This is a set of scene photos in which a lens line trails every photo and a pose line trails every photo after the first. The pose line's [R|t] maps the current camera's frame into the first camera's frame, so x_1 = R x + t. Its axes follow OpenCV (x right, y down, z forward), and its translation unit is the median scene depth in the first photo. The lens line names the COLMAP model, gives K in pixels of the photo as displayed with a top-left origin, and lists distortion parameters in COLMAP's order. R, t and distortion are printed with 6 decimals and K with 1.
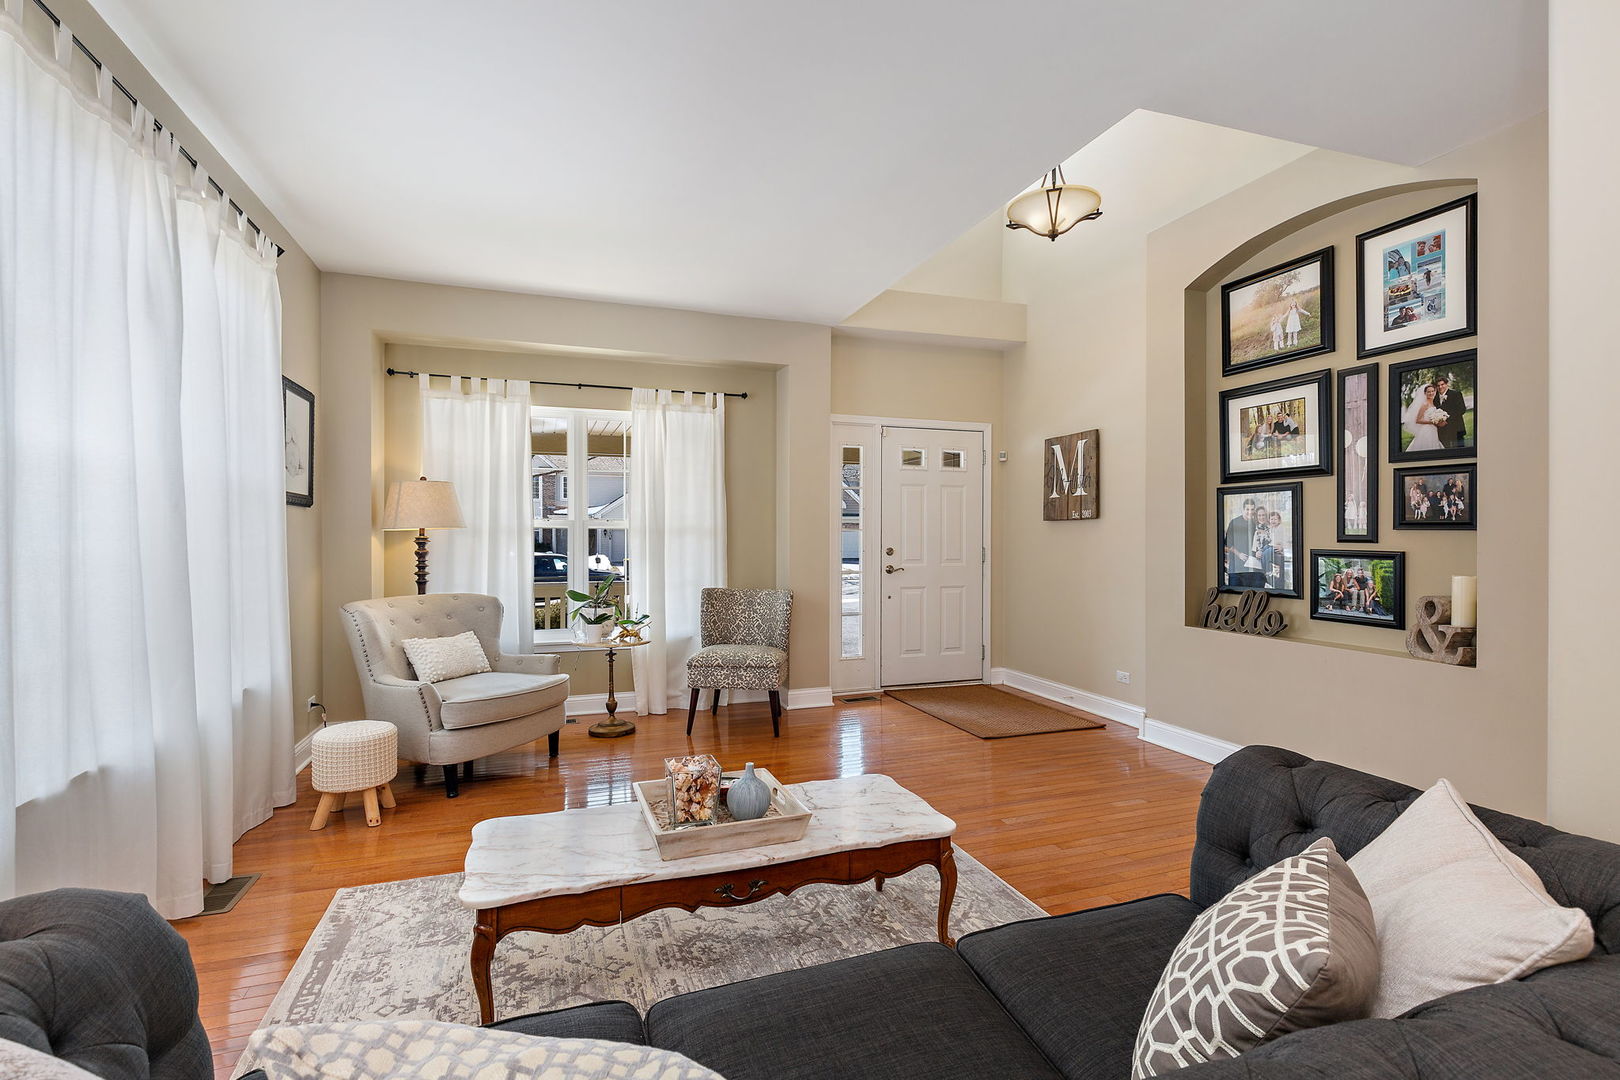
lens RADIAL K [[739.8, 0, 809.0], [0, 739.8, 535.1], [0, 0, 1]] dist [-0.002061, -0.001163]
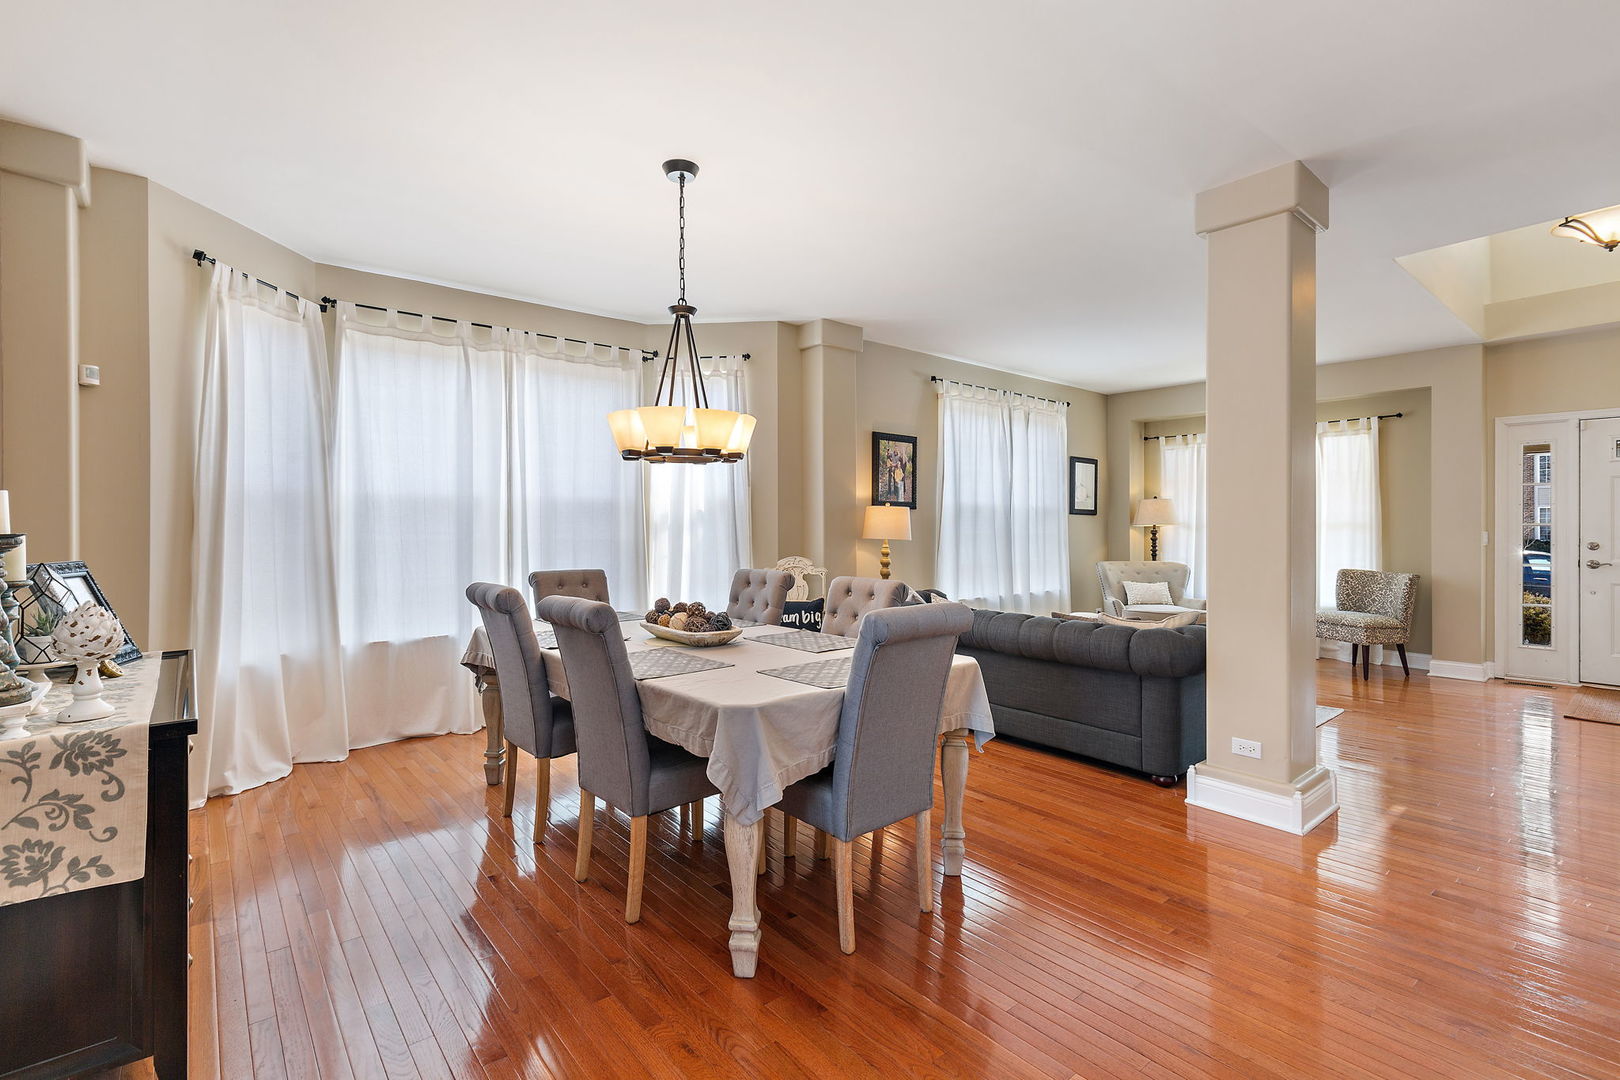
lens RADIAL K [[739.8, 0, 810.0], [0, 739.8, 531.9], [0, 0, 1]] dist [-0.002061, -0.001163]
pose [[0.351226, 0.004730, -0.936279, 0.769113], [-0.001387, 0.999989, 0.004532, 0.000453], [0.936290, -0.000293, 0.351229, -0.369909]]
